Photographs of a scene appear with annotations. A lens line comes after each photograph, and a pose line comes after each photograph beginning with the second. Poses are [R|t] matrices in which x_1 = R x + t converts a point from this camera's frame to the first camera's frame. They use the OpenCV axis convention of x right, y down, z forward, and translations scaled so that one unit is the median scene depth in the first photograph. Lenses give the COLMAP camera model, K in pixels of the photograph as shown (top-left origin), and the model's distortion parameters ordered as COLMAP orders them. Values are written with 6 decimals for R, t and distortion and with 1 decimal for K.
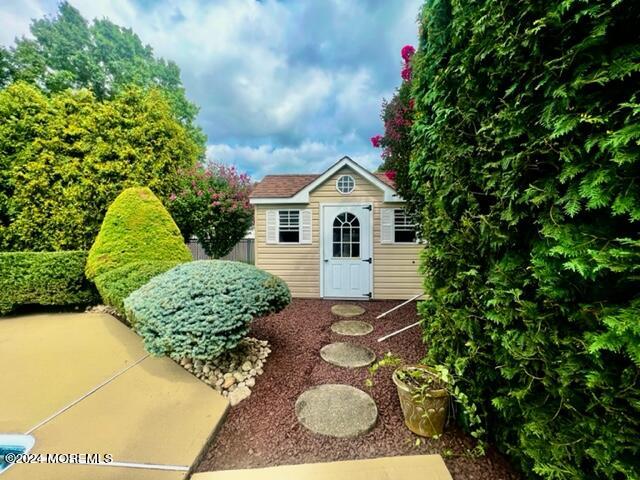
lens RADIAL K [[255.5, 0, 317.5], [0, 255.5, 241.0], [0, 0, 1]] dist [-0.003270, 0.000271]
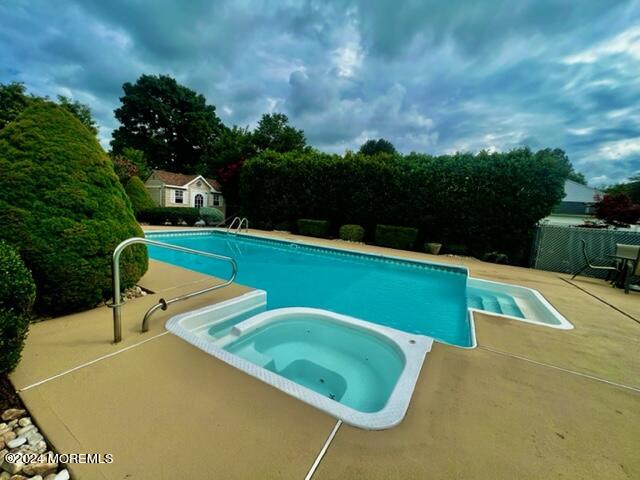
lens RADIAL K [[255.5, 0, 317.2], [0, 255.5, 239.8], [0, 0, 1]] dist [-0.003270, 0.000271]
pose [[0.445892, -0.056786, 0.893284, -1.874385], [-0.057666, 0.994090, 0.091979, 0.058843], [-0.893227, -0.092525, 0.439982, -1.488301]]
